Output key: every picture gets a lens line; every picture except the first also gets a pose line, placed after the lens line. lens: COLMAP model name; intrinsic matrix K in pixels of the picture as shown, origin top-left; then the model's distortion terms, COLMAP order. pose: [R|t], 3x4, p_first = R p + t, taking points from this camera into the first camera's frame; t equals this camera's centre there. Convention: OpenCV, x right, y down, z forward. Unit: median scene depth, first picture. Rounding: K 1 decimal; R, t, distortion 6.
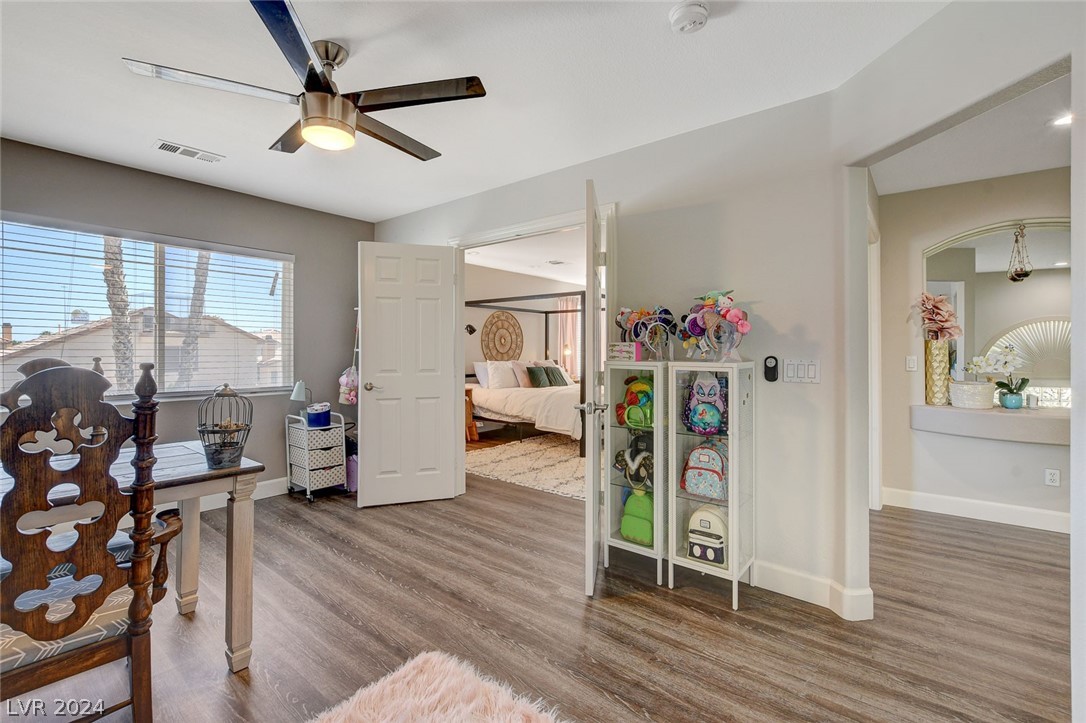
lens RADIAL K [[483.8, 0, 545.4], [0, 483.8, 346.8], [0, 0, 1]] dist [-0.026099, 0.004984]
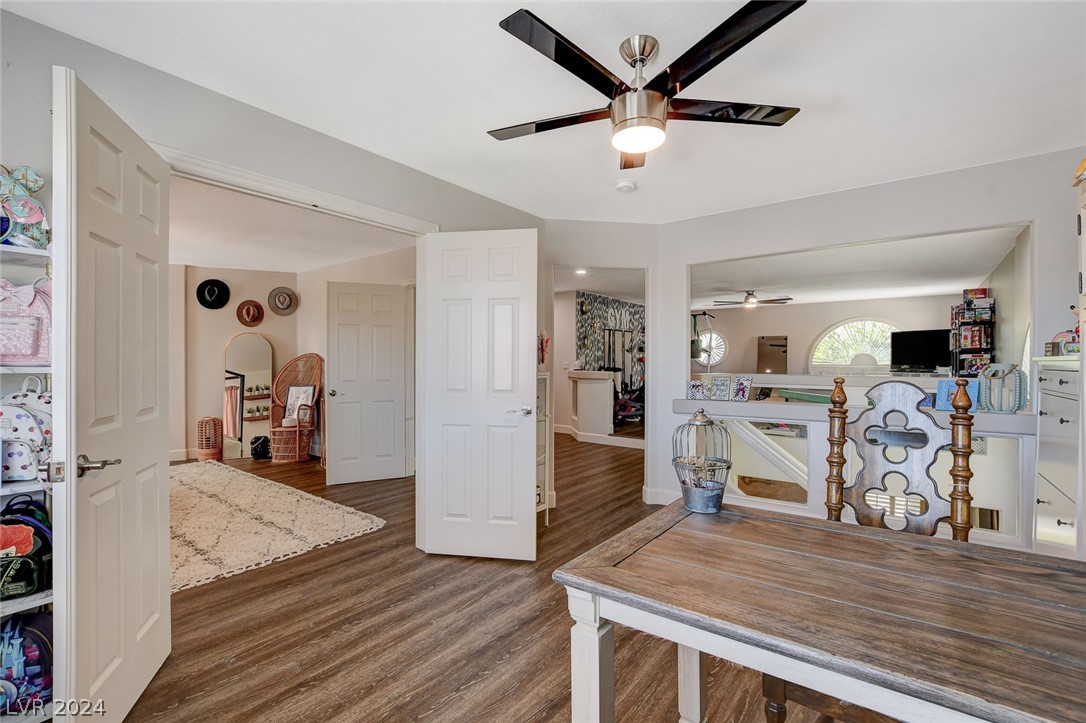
lens RADIAL K [[483.8, 0, 537.8], [0, 483.8, 357.2], [0, 0, 1]] dist [-0.026099, 0.004984]
pose [[-0.015546, 0.009695, 0.999832, -0.935579], [-0.002844, 0.999949, -0.009741, -0.000627], [-0.999875, -0.002995, -0.015517, 0.809239]]
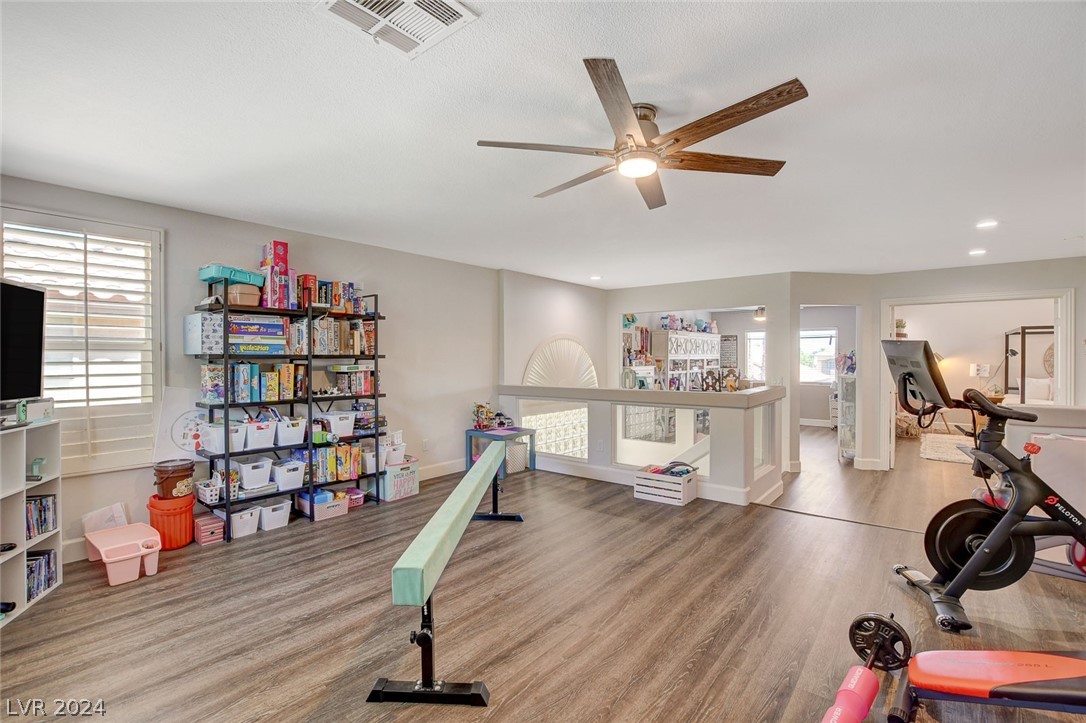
lens RADIAL K [[483.8, 0, 526.5], [0, 483.8, 362.0], [0, 0, 1]] dist [-0.026099, 0.004984]
pose [[-0.029018, 0.001350, -0.999578, 2.599753], [0.006361, 0.999979, 0.001166, -0.045450], [0.999559, -0.006324, -0.029026, -0.642031]]
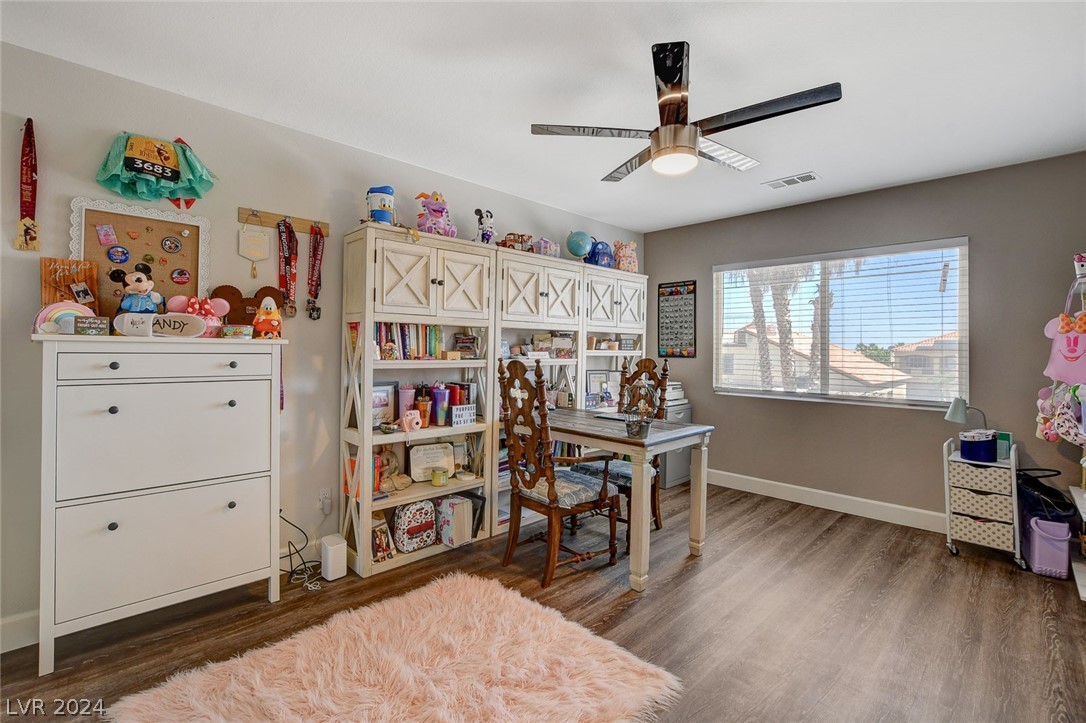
lens RADIAL K [[483.8, 0, 531.5], [0, 483.8, 349.3], [0, 0, 1]] dist [-0.026099, 0.004984]
pose [[-0.134854, -0.008549, -0.990829, 0.471185], [-0.006062, 0.999951, -0.007802, 0.004920], [0.990847, 0.004954, -0.134899, 0.553839]]
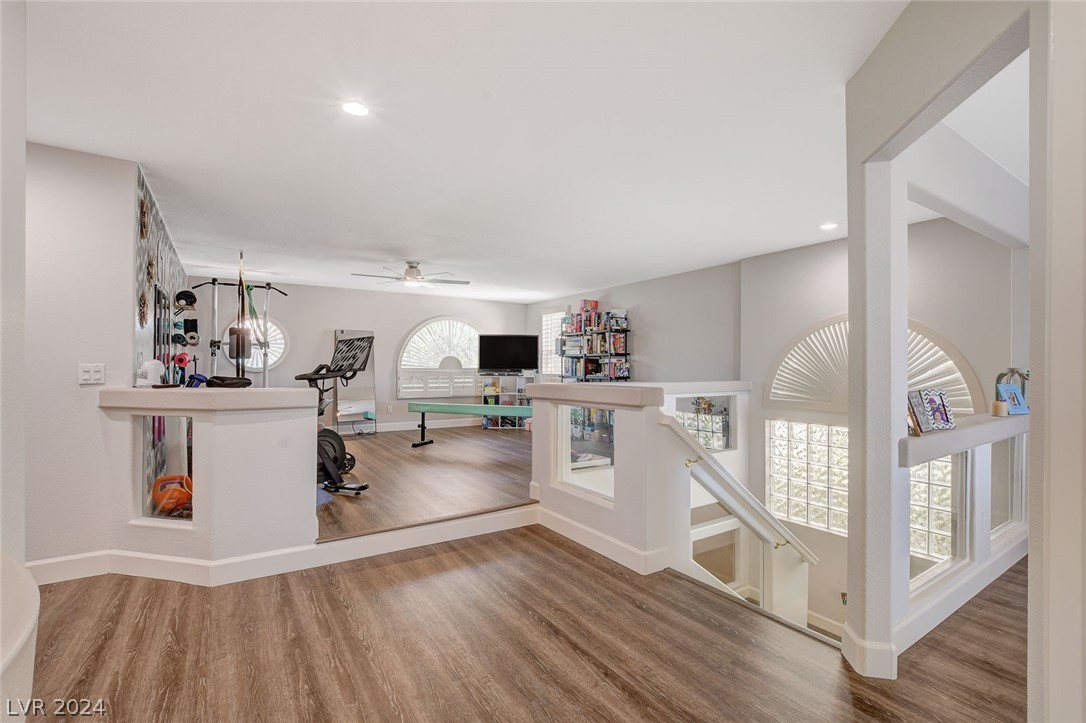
lens RADIAL K [[483.8, 0, 550.2], [0, 483.8, 364.8], [0, 0, 1]] dist [-0.026099, 0.004984]
pose [[-0.955069, -0.002934, 0.296367, 0.764535], [-0.003991, 0.999988, -0.002959, -0.002257], [-0.296355, -0.004009, -0.955069, 1.218643]]
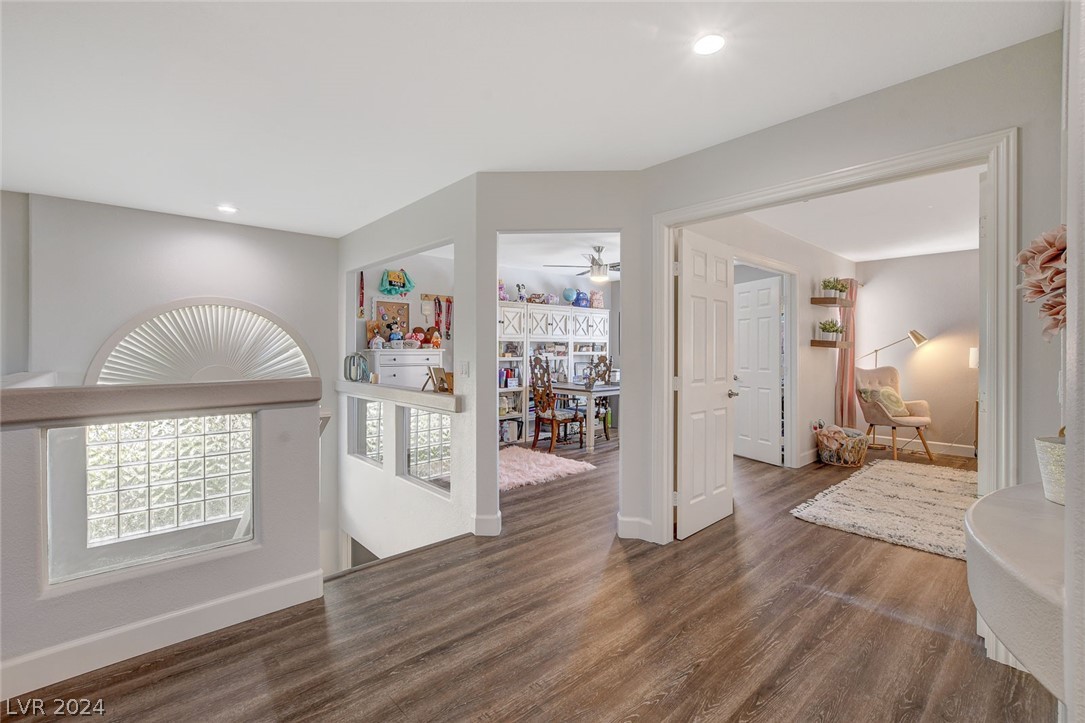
lens RADIAL K [[483.4, 0, 532.4], [0, 483.4, 353.4], [0, 0, 1]] dist [-0.026099, 0.004984]
pose [[-0.164653, 0.001670, -0.986350, 1.628097], [0.001379, 0.999998, 0.001463, 0.000365], [0.986351, -0.001119, -0.164655, 0.724009]]
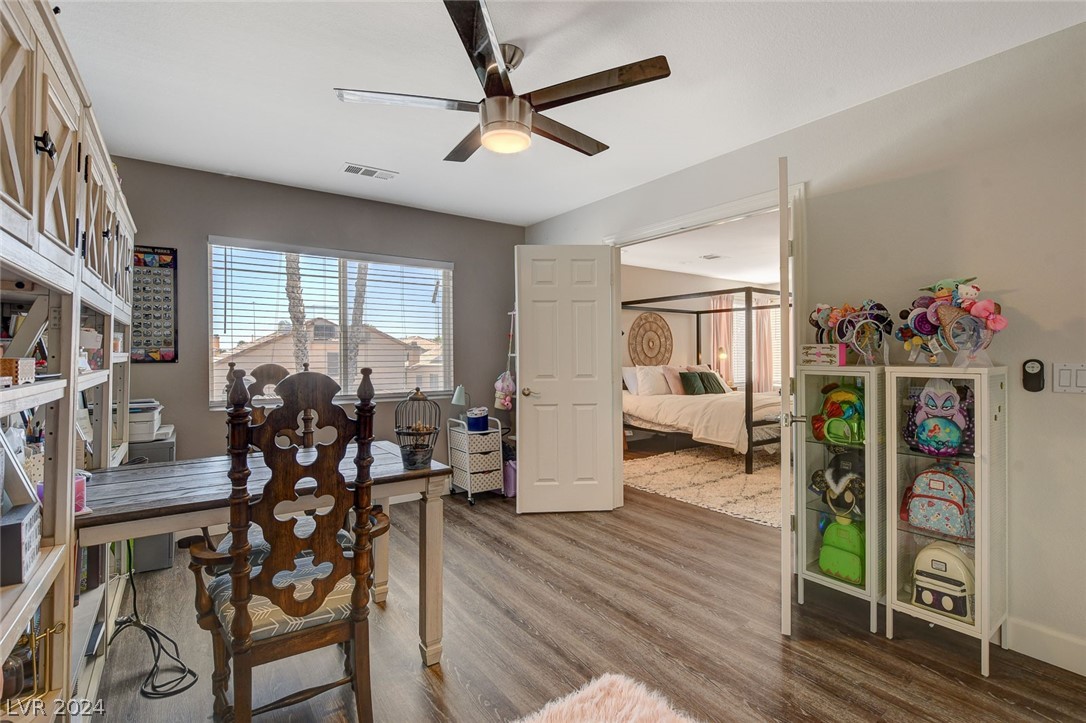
lens RADIAL K [[508.6, 0, 541.5], [0, 508.6, 352.0], [0, 0, 1]] dist [-0.030175, 0.003842]
pose [[0.962952, -0.007825, -0.269558, -0.069285], [0.008423, 0.999964, 0.001064, 0.000055], [0.269539, -0.003295, 0.962984, 0.006093]]
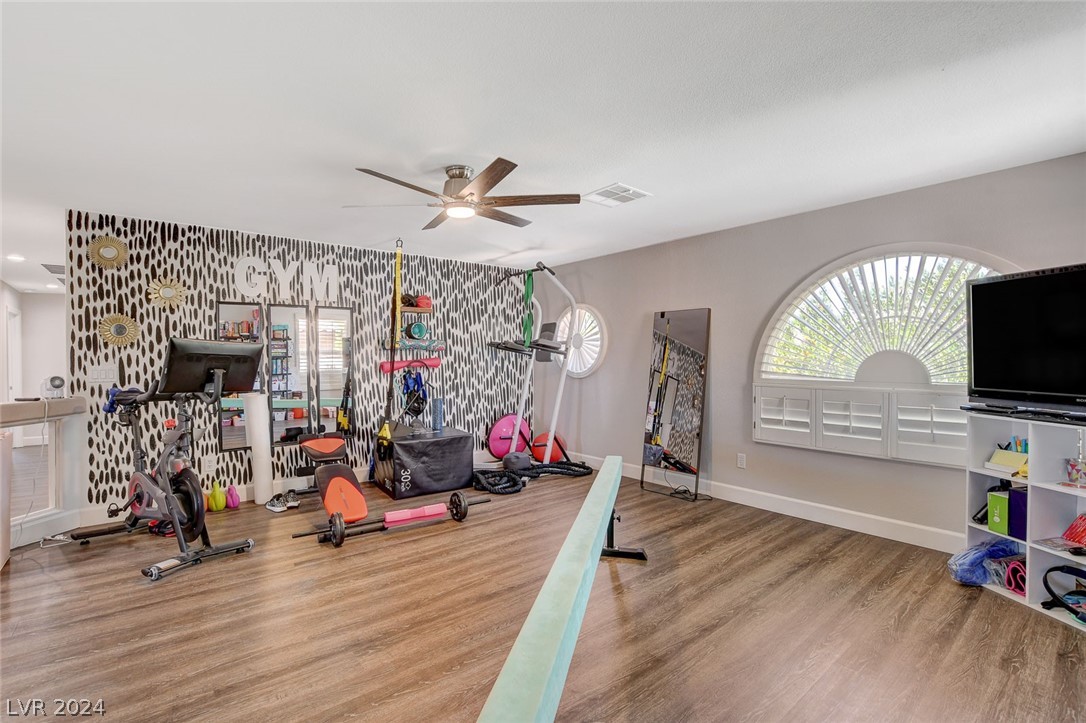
lens RADIAL K [[483.8, 0, 521.6], [0, 483.8, 363.5], [0, 0, 1]] dist [-0.026099, 0.004984]
pose [[0.230314, -0.012000, 0.973042, 0.983223], [0.003632, 0.999928, 0.011472, -0.044625], [-0.973110, 0.000892, 0.230341, -0.836132]]
